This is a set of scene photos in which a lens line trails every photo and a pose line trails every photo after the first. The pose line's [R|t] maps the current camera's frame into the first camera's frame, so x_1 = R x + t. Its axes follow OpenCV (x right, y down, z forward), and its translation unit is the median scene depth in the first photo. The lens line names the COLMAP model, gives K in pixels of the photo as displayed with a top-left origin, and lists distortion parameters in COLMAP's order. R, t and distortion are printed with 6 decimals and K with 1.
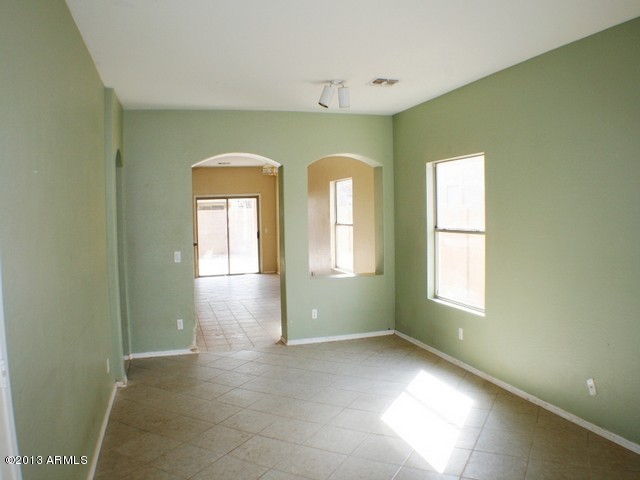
lens RADIAL K [[506.3, 0, 320.0], [0, 506.3, 240.0], [0, 0, 1]] dist [-0.184551, 0.088389]
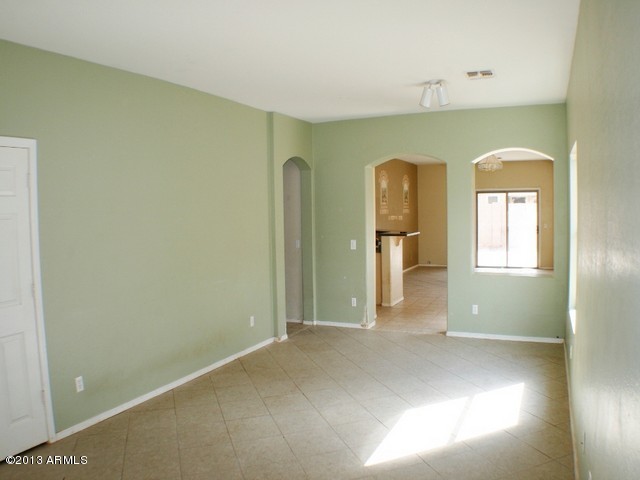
lens RADIAL K [[483.2, 0, 320.0], [0, 483.2, 240.0], [0, 0, 1]] dist [-0.194345, 0.068629]
pose [[0.733294, 0.051577, -0.677952, 0.422001], [-0.036878, 0.998668, 0.036088, -0.015446], [0.678911, -0.001461, 0.734220, 0.107135]]
